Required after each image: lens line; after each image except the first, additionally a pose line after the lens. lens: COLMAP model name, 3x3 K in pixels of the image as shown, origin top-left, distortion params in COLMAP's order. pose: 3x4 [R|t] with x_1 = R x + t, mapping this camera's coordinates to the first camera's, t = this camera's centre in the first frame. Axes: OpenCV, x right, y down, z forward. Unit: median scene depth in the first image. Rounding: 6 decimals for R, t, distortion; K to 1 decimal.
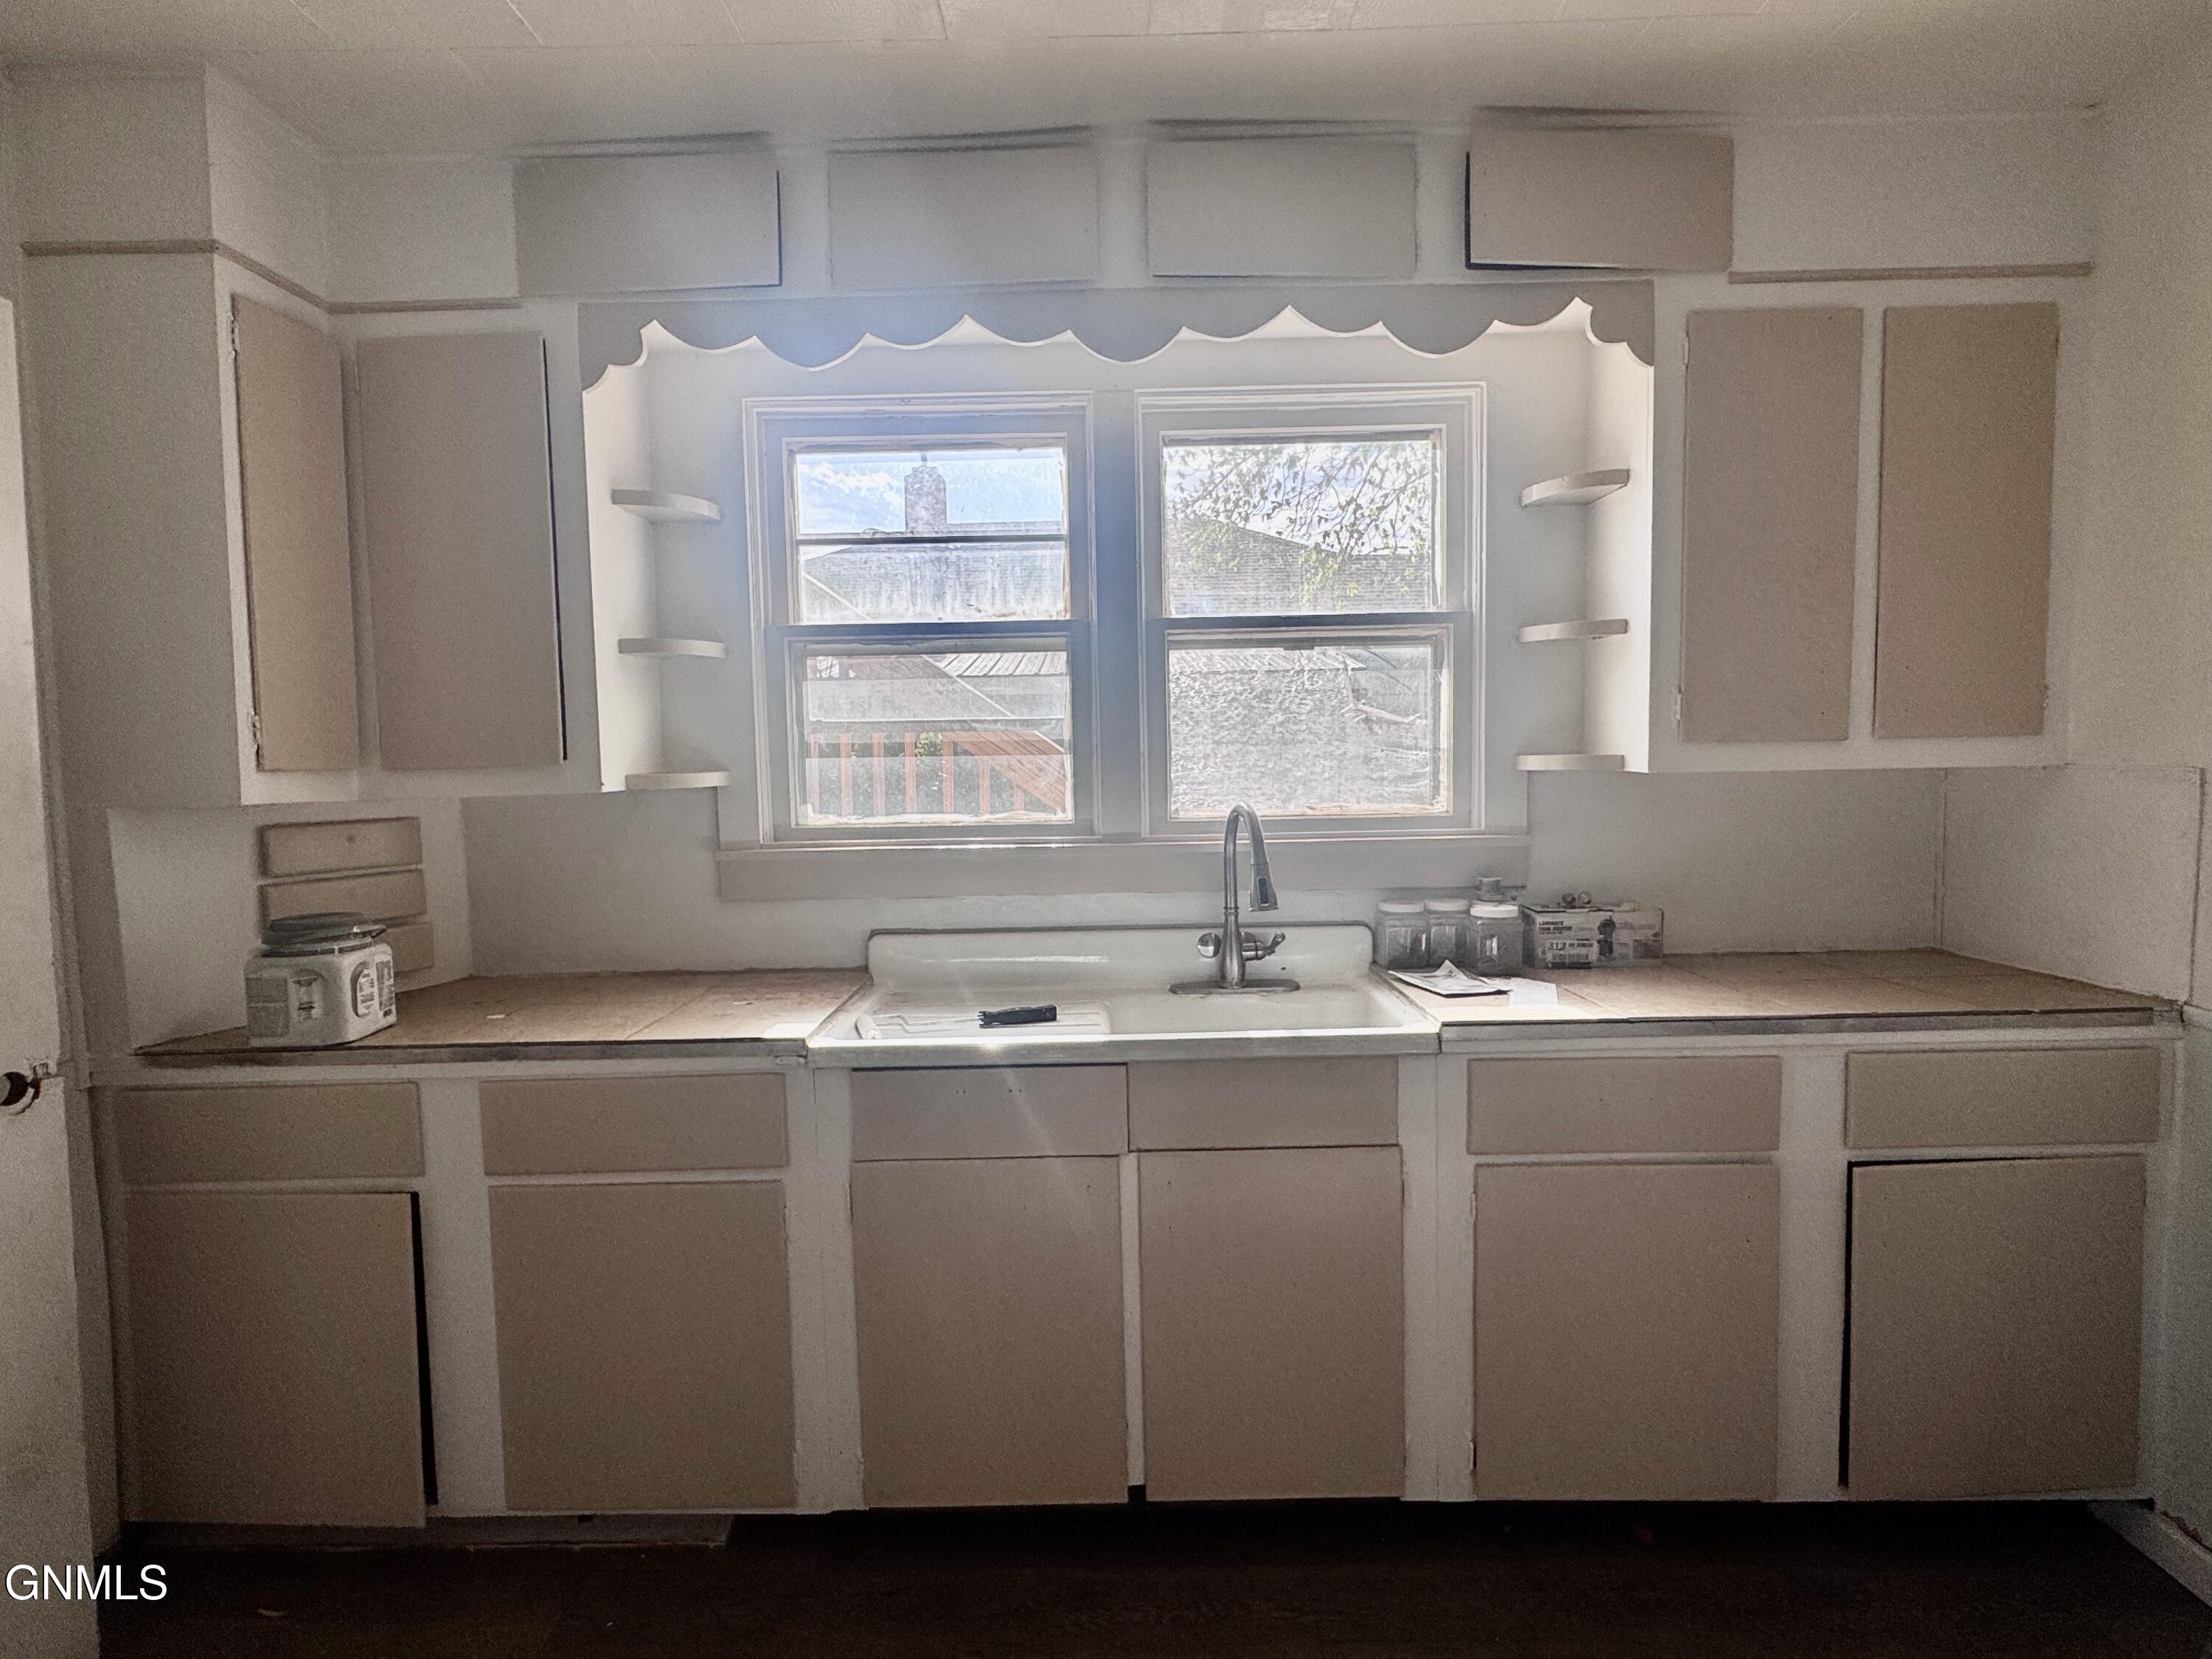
lens RADIAL K [[1161.0, 0, 1102.7], [0, 1161.0, 826.4], [0, 0, 1]] dist [0.008330, -0.001223]
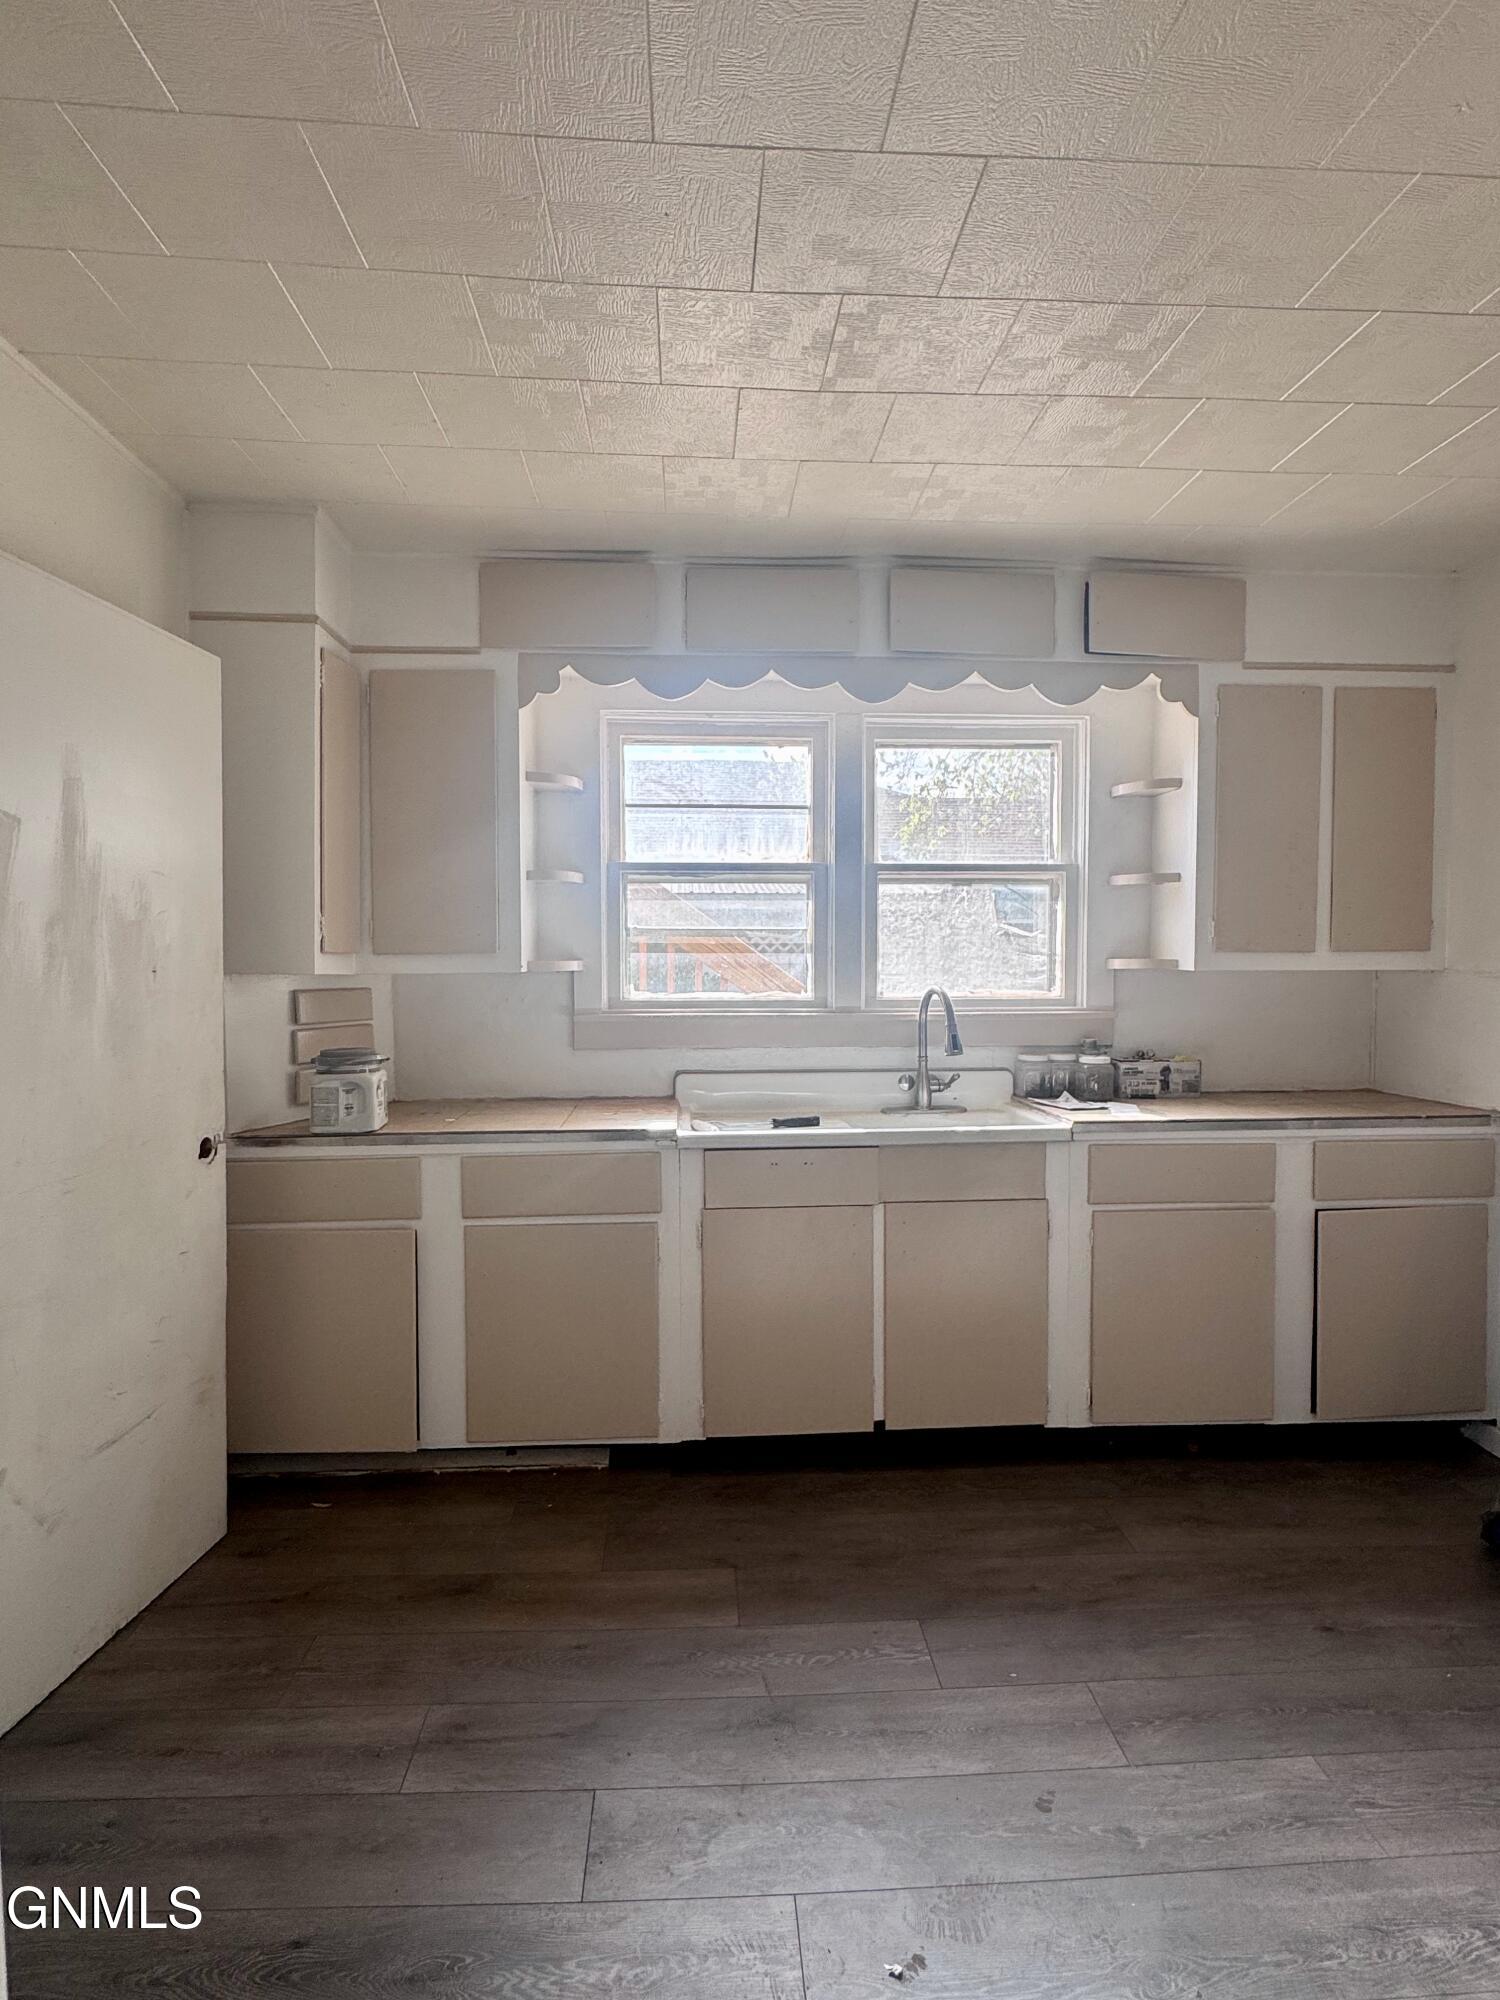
lens RADIAL K [[1049.7, 0, 753.0], [0, 1049.7, 995.3], [0, 0, 1]] dist [0.008330, -0.001223]
pose [[0.997271, 0.015581, 0.072166, -0.236880], [-0.013264, 0.999384, -0.032480, 0.042716], [-0.072627, 0.031435, 0.996864, -0.389271]]
